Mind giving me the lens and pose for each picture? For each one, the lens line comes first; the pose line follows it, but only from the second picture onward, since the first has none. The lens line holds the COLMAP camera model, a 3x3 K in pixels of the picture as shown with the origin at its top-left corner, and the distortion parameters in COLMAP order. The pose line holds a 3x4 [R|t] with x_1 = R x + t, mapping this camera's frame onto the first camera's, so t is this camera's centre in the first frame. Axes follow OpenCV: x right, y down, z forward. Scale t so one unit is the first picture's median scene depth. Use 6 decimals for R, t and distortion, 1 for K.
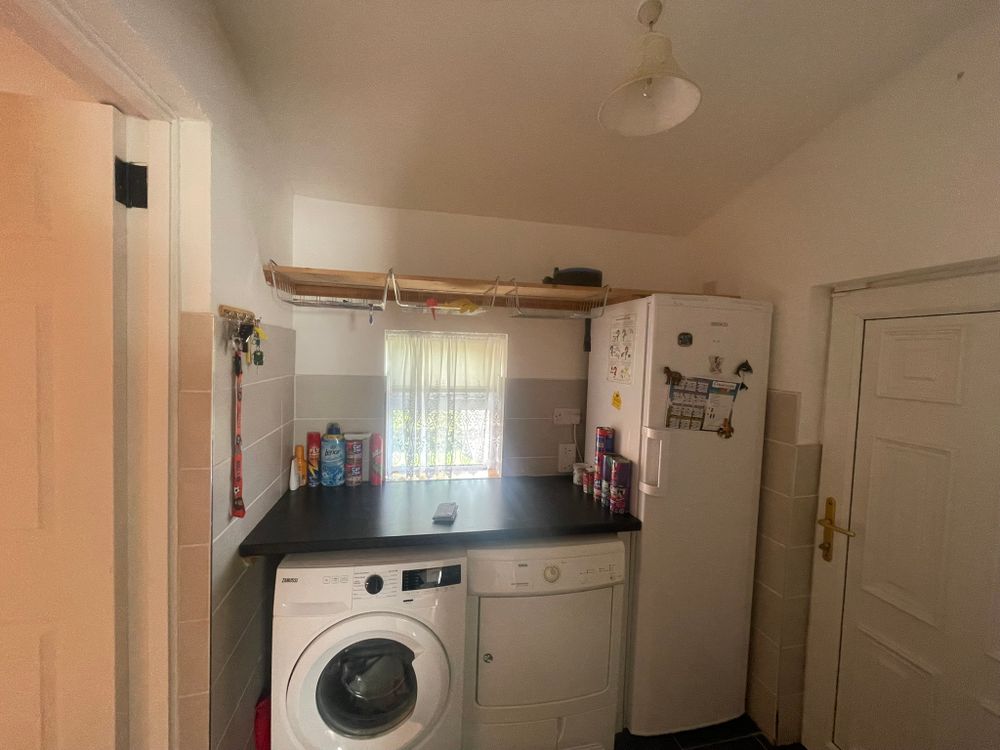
lens RADIAL K [[404.1, 0, 499.0], [0, 404.1, 372.1], [0, 0, 1]] dist [-0.007565, 0.001657]
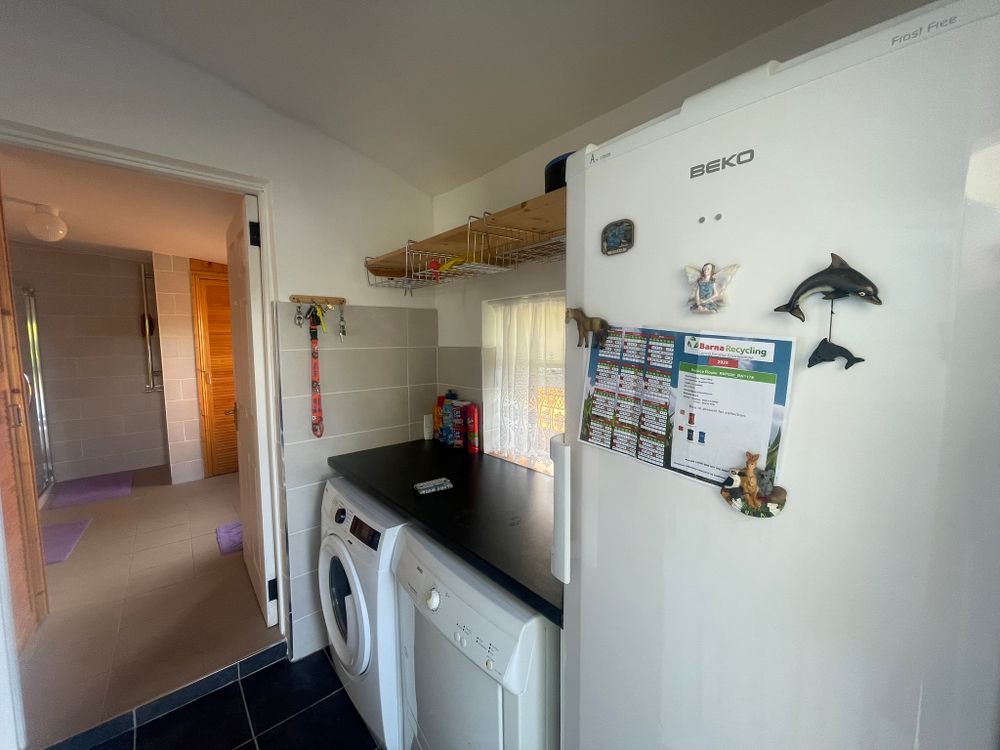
lens RADIAL K [[404.1, 0, 503.8], [0, 404.1, 373.3], [0, 0, 1]] dist [-0.007565, 0.001657]
pose [[0.479765, 0.041532, -0.876414, 0.764092], [-0.020517, 0.999137, 0.036116, 0.045119], [0.877157, 0.000655, 0.480203, 0.689163]]
